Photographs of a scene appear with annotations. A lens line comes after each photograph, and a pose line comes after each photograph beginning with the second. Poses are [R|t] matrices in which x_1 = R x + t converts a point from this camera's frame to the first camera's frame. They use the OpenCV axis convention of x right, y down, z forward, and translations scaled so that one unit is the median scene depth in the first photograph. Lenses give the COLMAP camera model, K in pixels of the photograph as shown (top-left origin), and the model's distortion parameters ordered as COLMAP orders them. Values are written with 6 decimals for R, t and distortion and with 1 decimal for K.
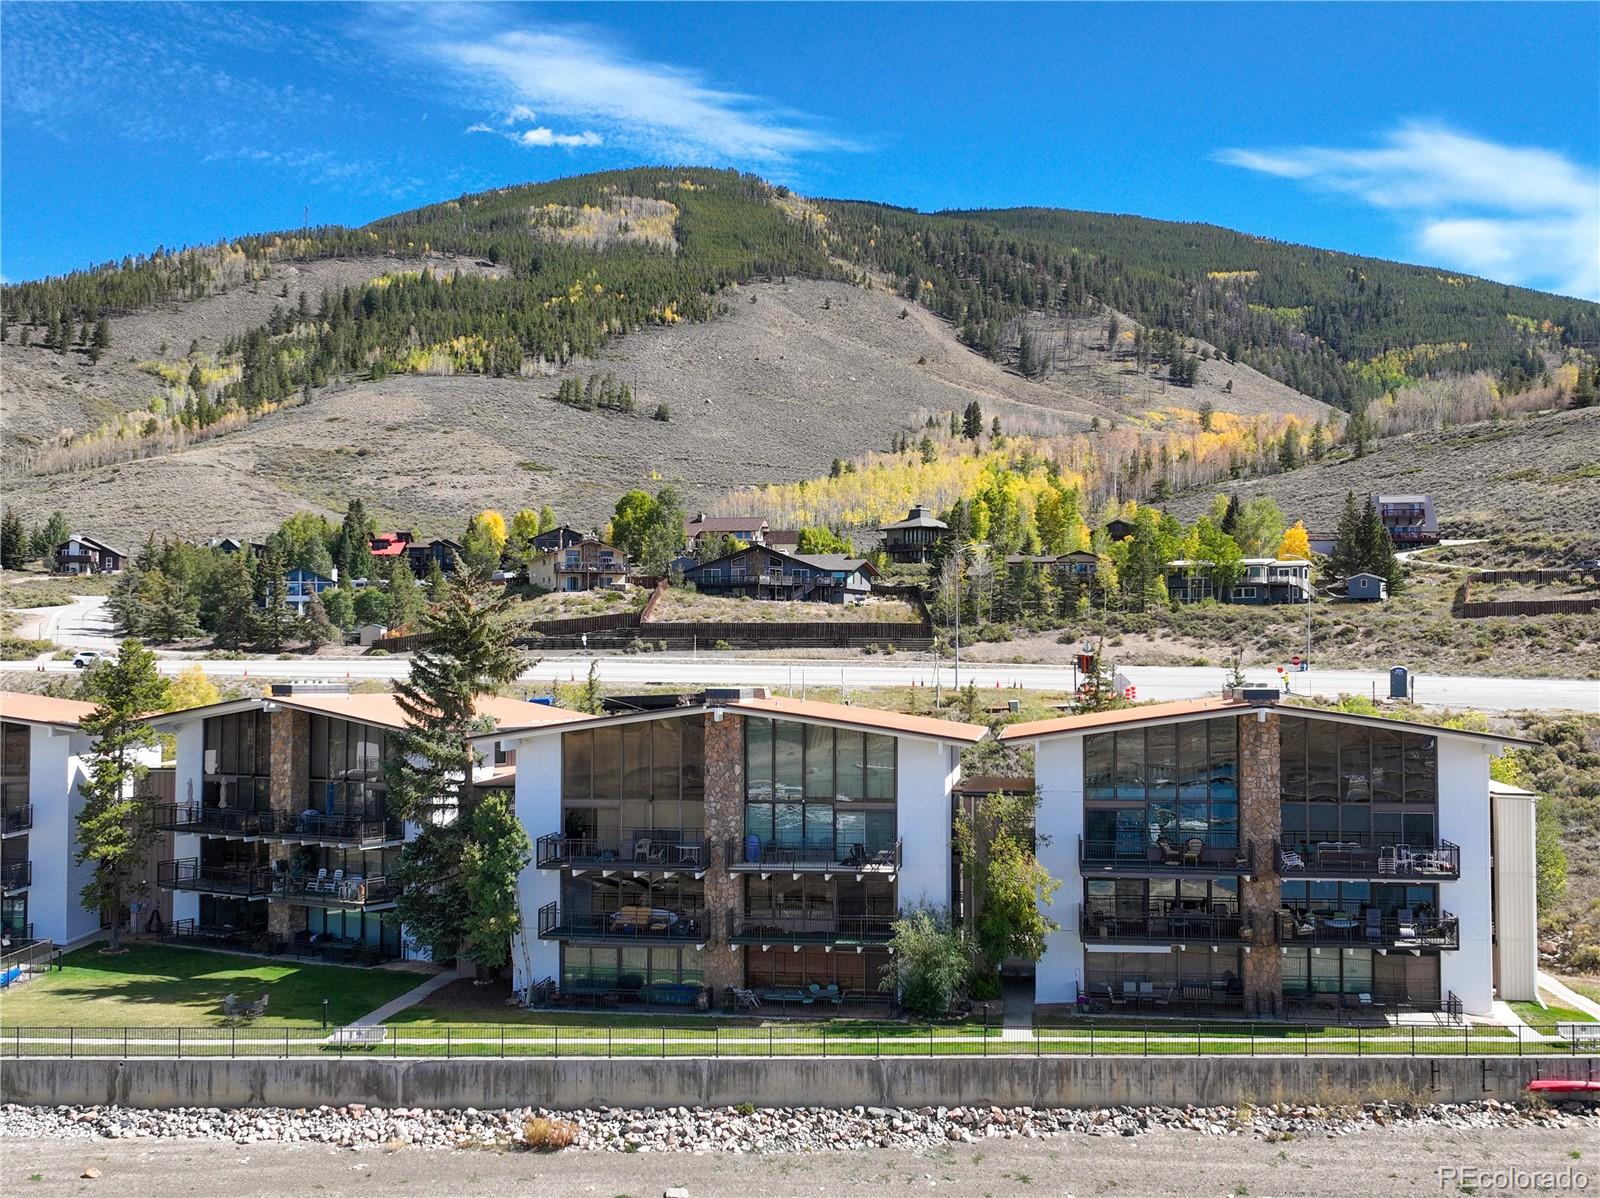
lens RADIAL K [[1708.8, 0, 813.6], [0, 1708.8, 600.8], [0, 0, 1]] dist [0.015419, 0.000000]
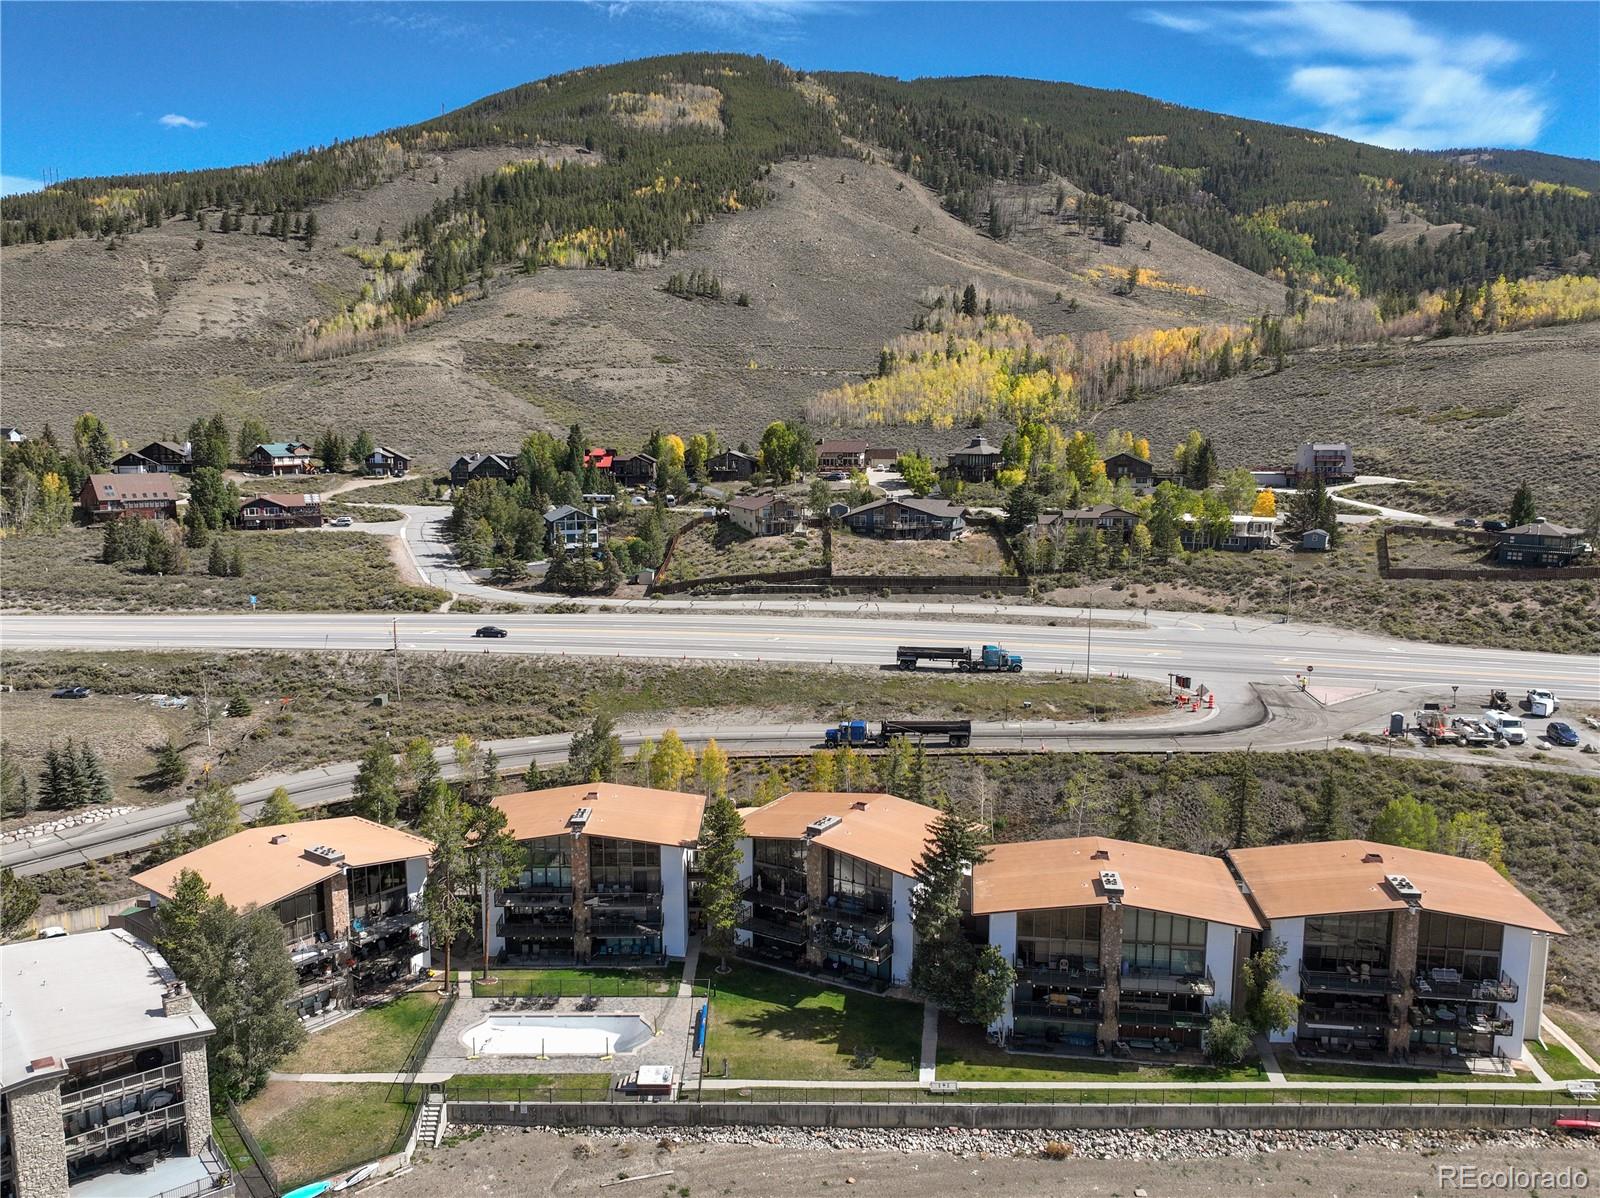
lens RADIAL K [[1269.2, 0, 784.5], [0, 1269.2, 622.2], [0, 0, 1]] dist [0.004881, 0.012659]
pose [[0.999950, 0.000444, -0.009957, -0.119382], [0.001533, 0.980263, 0.197694, -0.151267], [0.009848, -0.197699, 0.980213, -0.086054]]
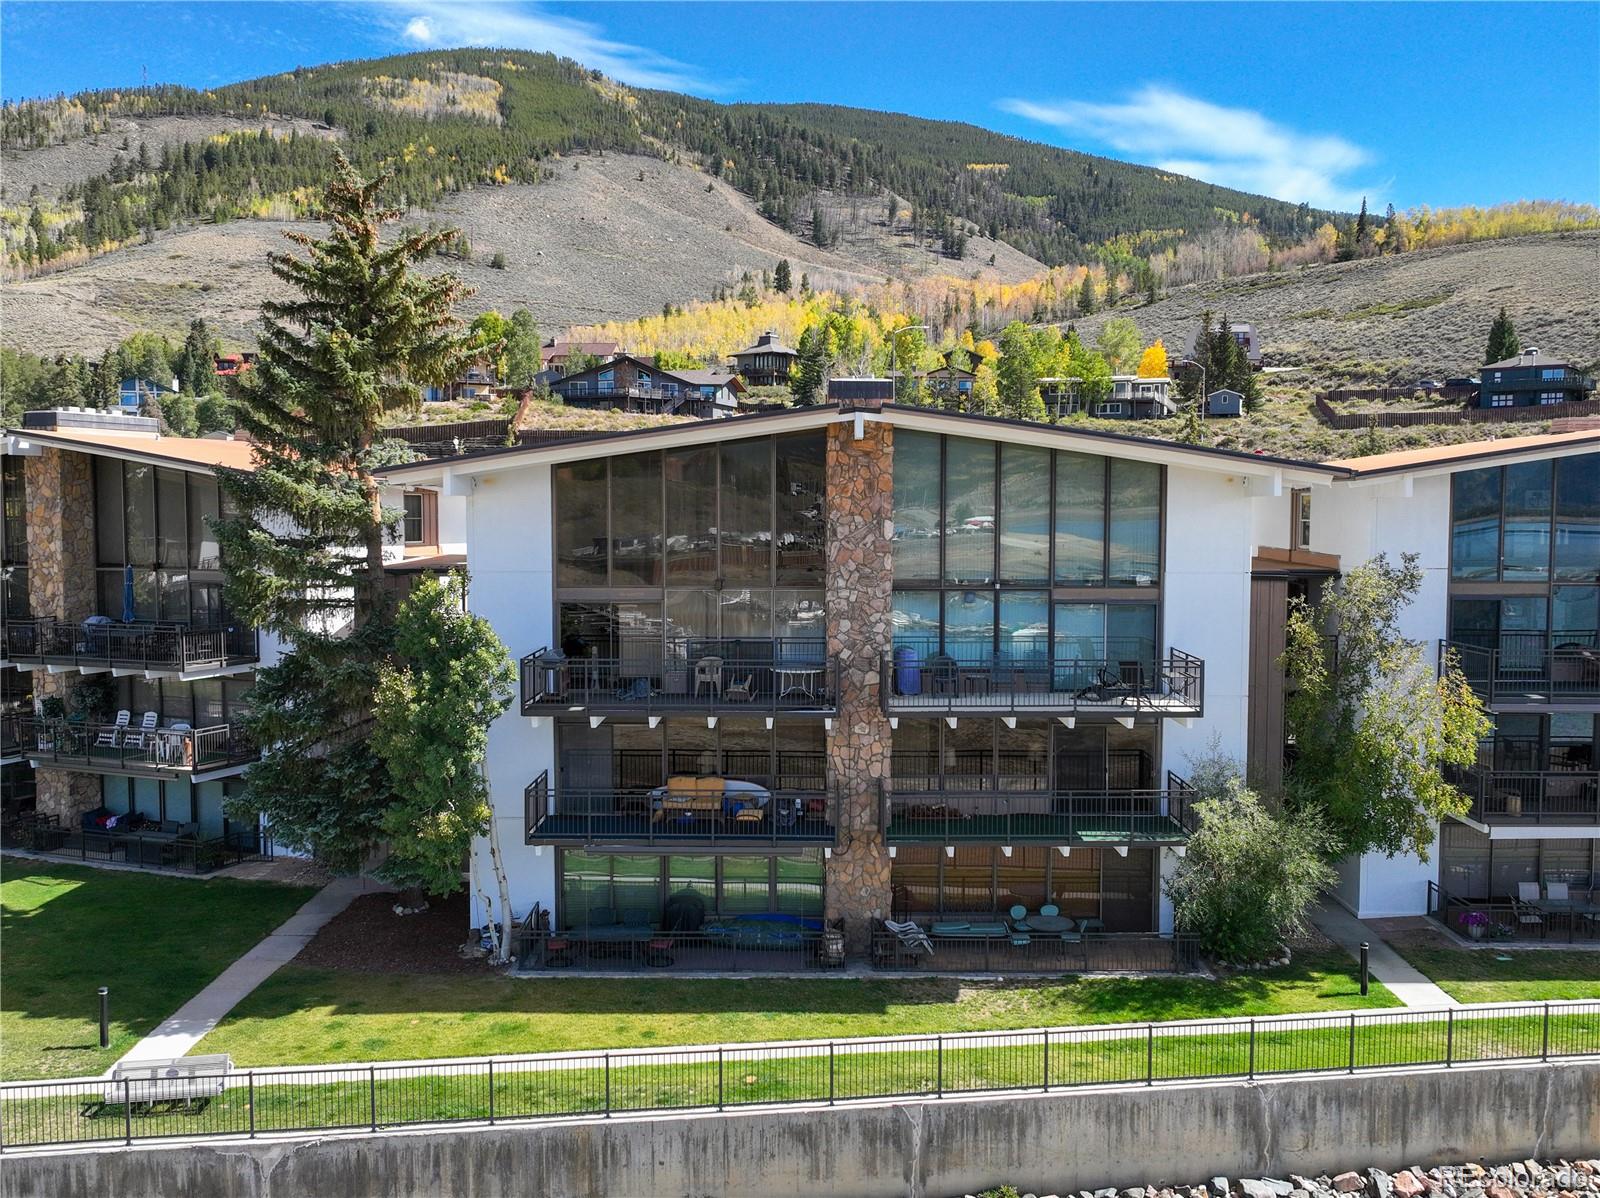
lens RADIAL K [[1433.2, 0, 810.4], [0, 1433.2, 598.7], [0, 0, 1]] dist [0.014765, -0.014540]
pose [[0.991173, -0.008135, 0.132322, -0.039354], [-0.005315, 0.994874, 0.100978, 0.022545], [-0.132466, -0.100790, 0.986050, 0.165563]]
